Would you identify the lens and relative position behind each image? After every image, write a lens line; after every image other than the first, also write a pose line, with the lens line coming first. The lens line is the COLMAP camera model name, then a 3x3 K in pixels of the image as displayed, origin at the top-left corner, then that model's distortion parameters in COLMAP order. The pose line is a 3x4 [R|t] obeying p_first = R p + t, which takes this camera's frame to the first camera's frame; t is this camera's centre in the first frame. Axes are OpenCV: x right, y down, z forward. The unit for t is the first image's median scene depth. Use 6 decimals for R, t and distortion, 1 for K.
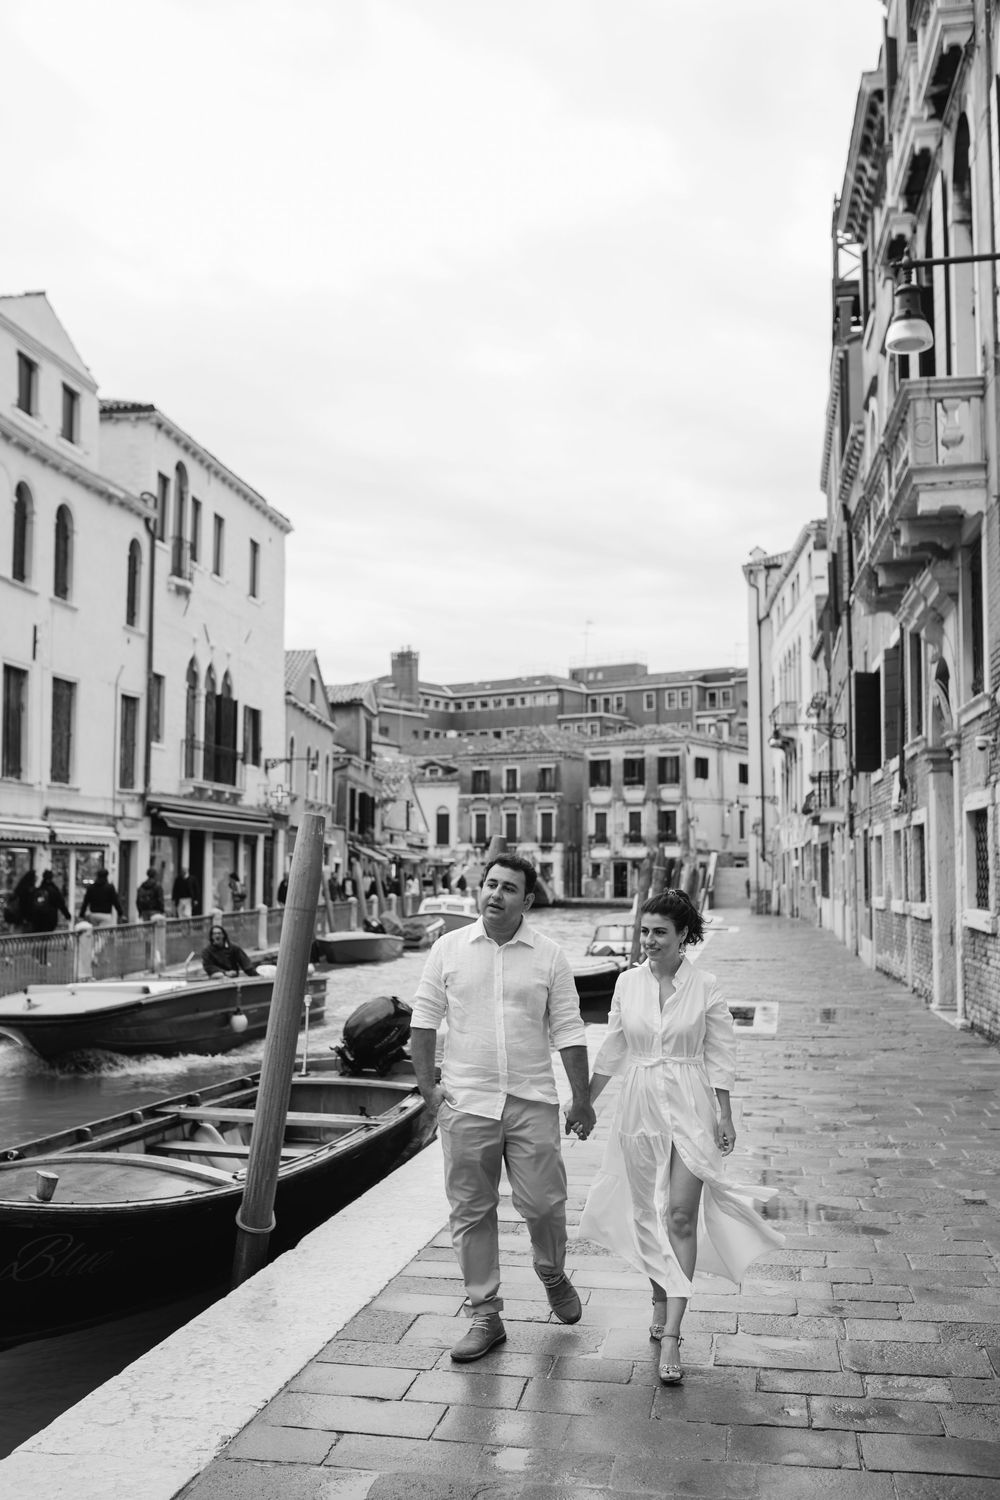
lens RADIAL K [[1433.7, 0, 500.0], [0, 1433.7, 750.0], [0, 0, 1]] dist [-0.063547, 0.088796]
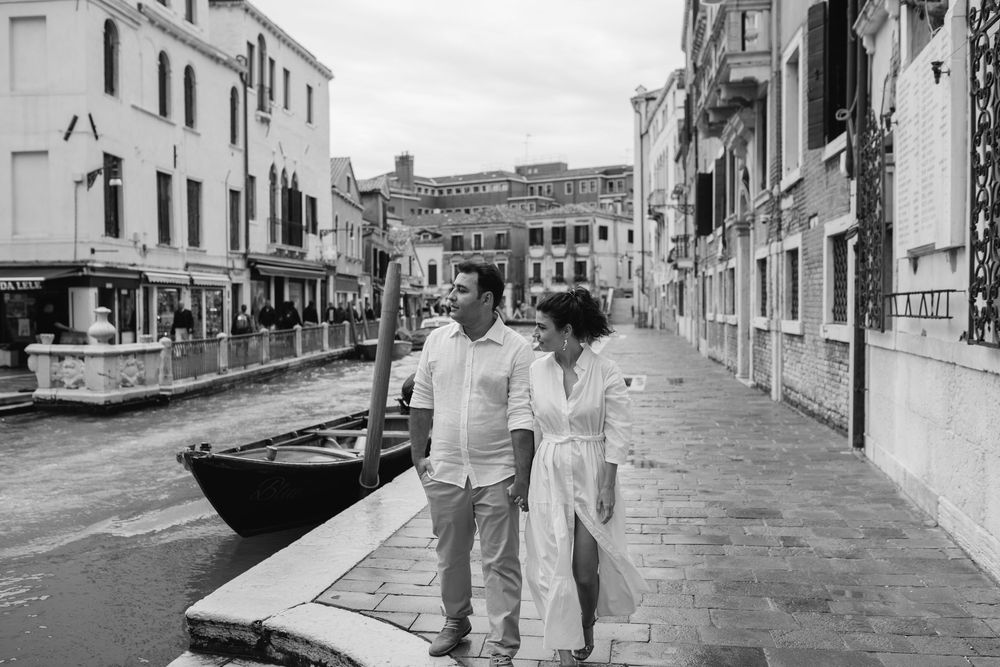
lens RADIAL K [[966.2, 0, 500.0], [0, 966.2, 333.5], [0, 0, 1]] dist [-0.066941, 0.100481]
pose [[0.999423, -0.011216, 0.032050, -0.004433], [0.007433, 0.993243, 0.115812, -0.001309], [-0.033133, -0.115507, 0.992754, -0.040855]]
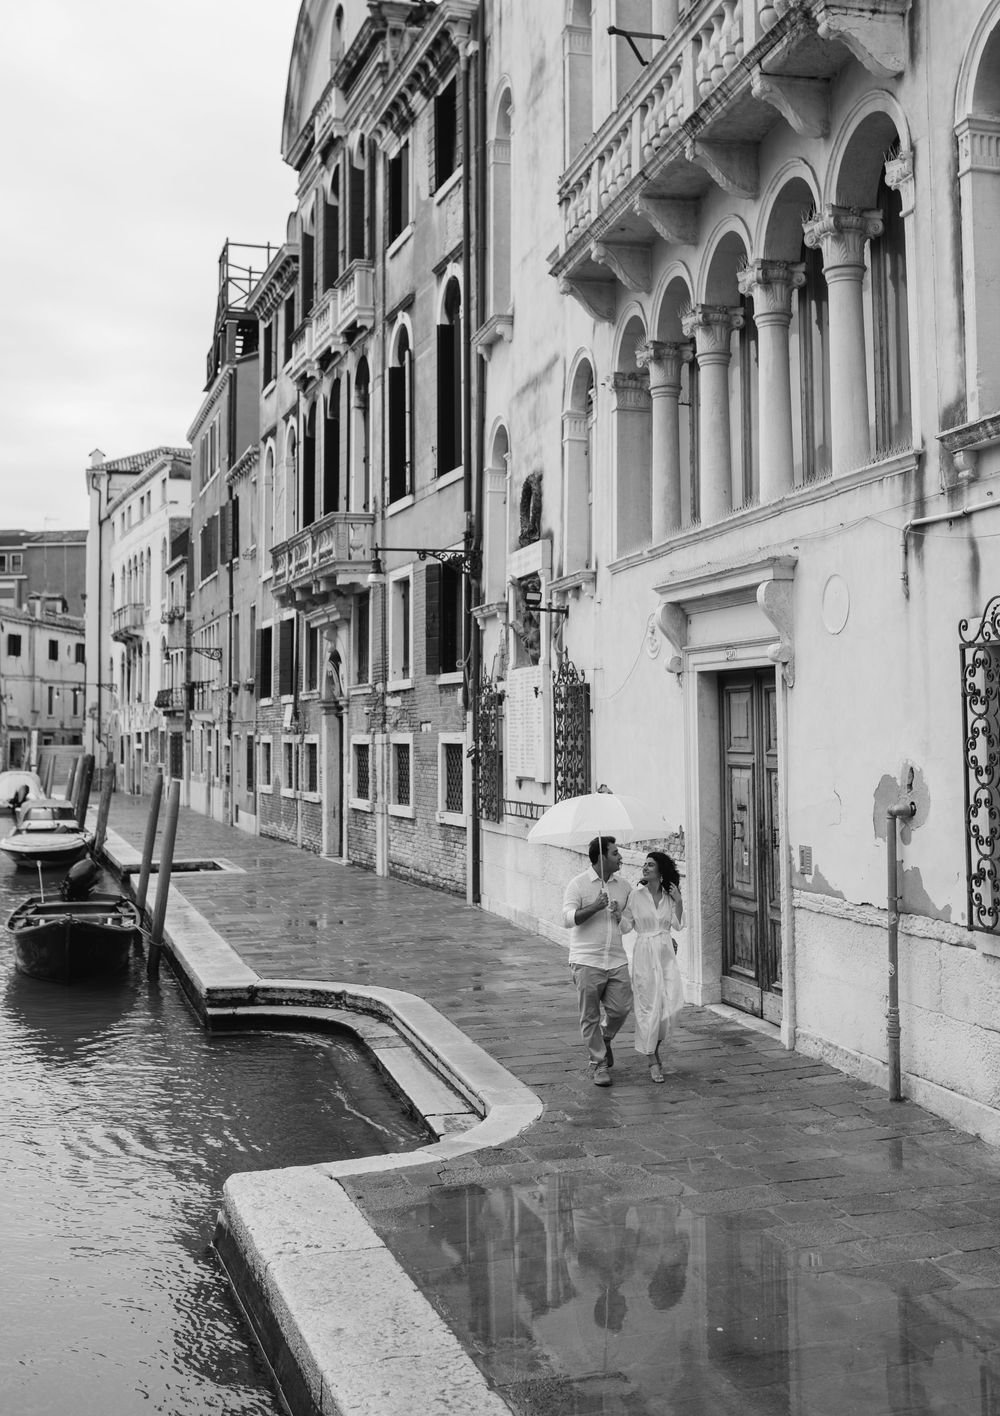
lens RADIAL K [[1561.5, 0, 552.2], [0, 1561.5, 602.6], [0, 0, 1]] dist [-0.061354, 0.072217]
pose [[0.868709, 0.028533, 0.494501, -0.132183], [-0.029220, 0.999553, -0.006344, -0.039742], [-0.494461, -0.008938, 0.869154, -0.254369]]
